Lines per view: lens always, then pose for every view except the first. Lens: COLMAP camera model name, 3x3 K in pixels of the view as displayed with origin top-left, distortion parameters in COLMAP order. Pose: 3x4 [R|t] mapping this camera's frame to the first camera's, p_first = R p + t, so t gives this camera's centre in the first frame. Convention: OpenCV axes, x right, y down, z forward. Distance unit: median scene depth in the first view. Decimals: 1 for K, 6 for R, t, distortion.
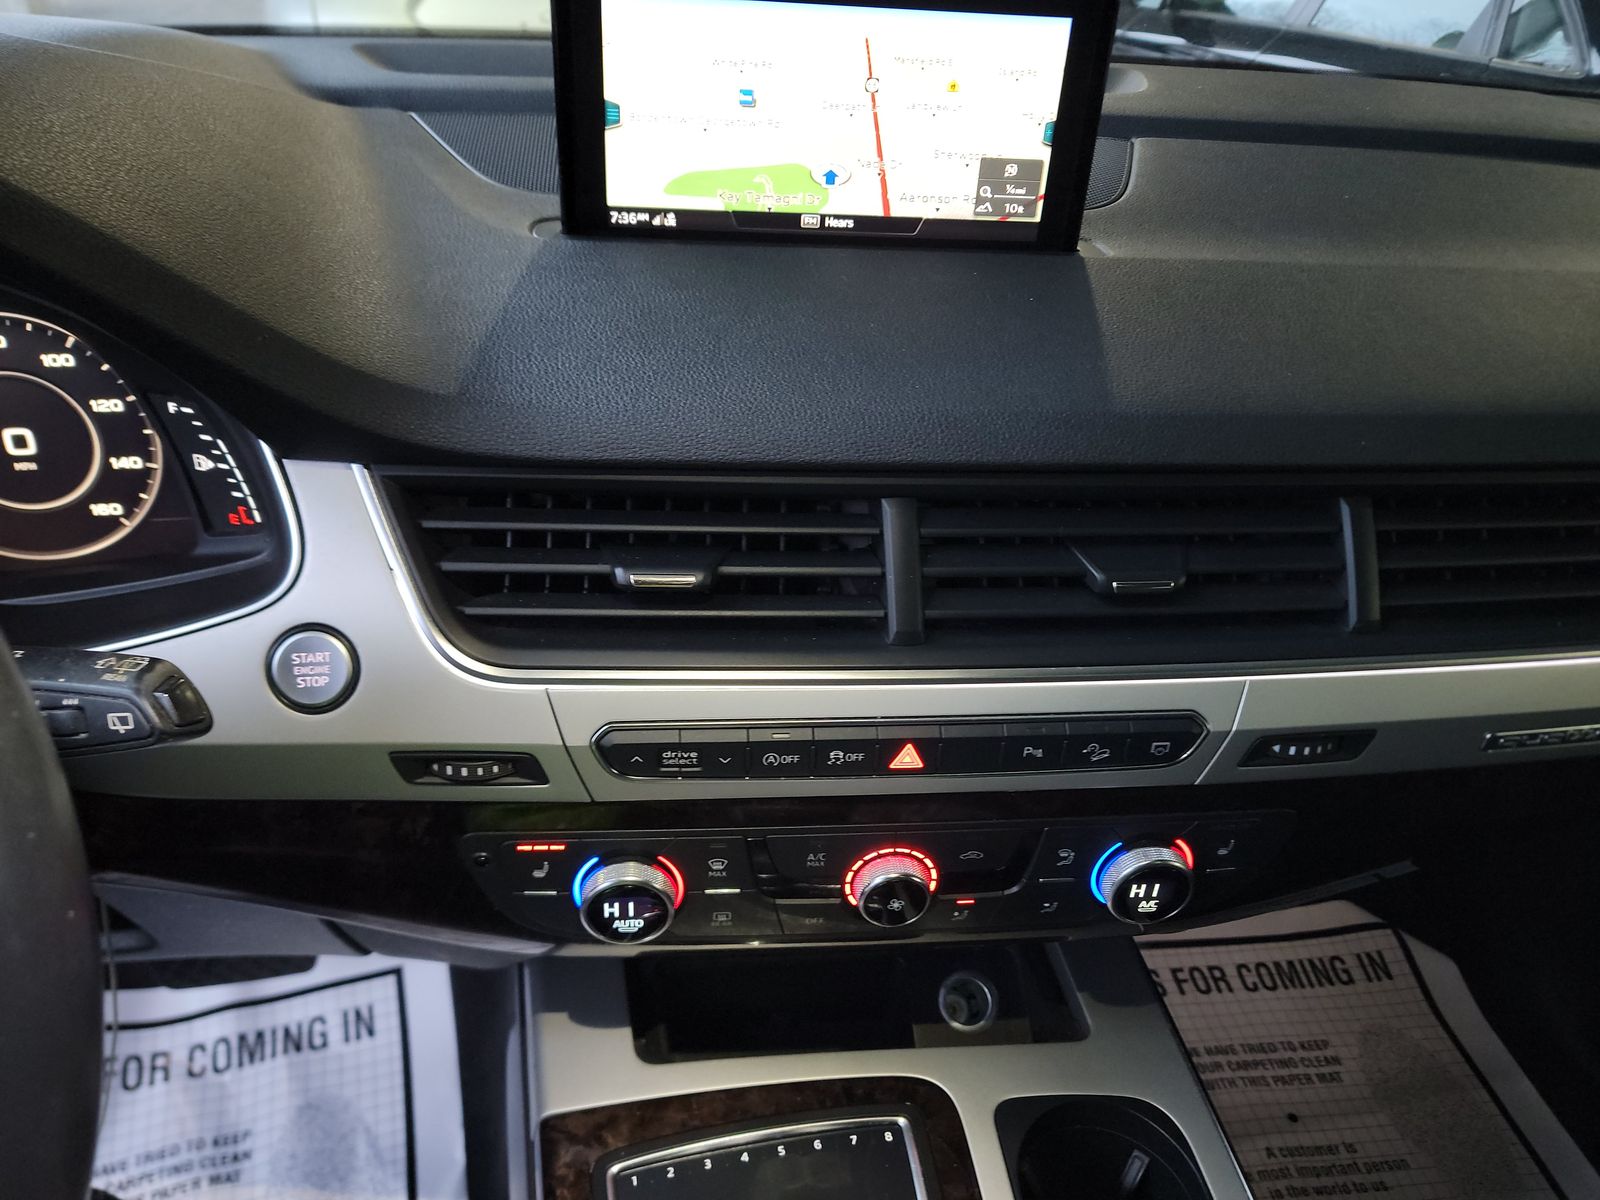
lens RADIAL K [[1141.7, 0, 800.0], [0, 1141.7, 600.0], [0, 0, 1]] dist [0.037157, -0.034060]
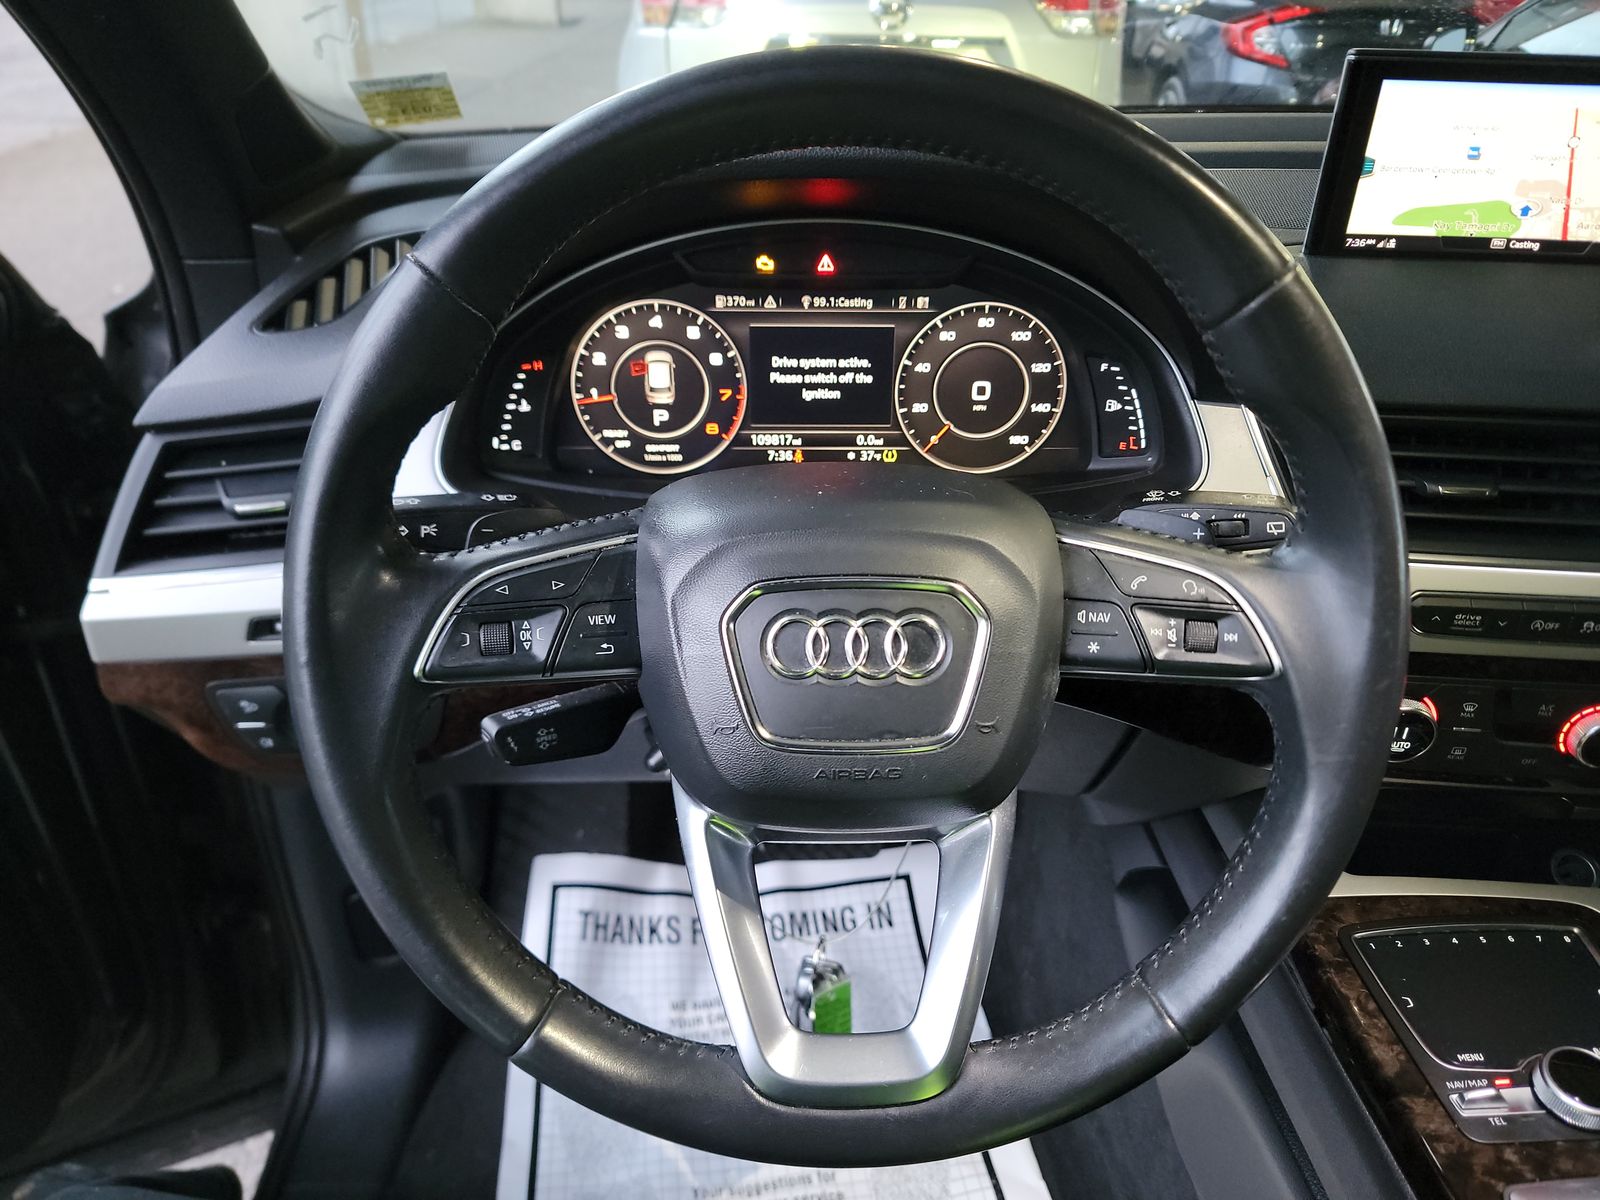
lens RADIAL K [[1141.7, 0, 800.0], [0, 1141.7, 600.0], [0, 0, 1]] dist [0.037157, -0.034060]
pose [[0.985277, 0.047296, -0.164296, -0.579128], [-0.054600, 0.997698, -0.040225, 0.184016], [0.162015, 0.048603, 0.985591, -0.437617]]
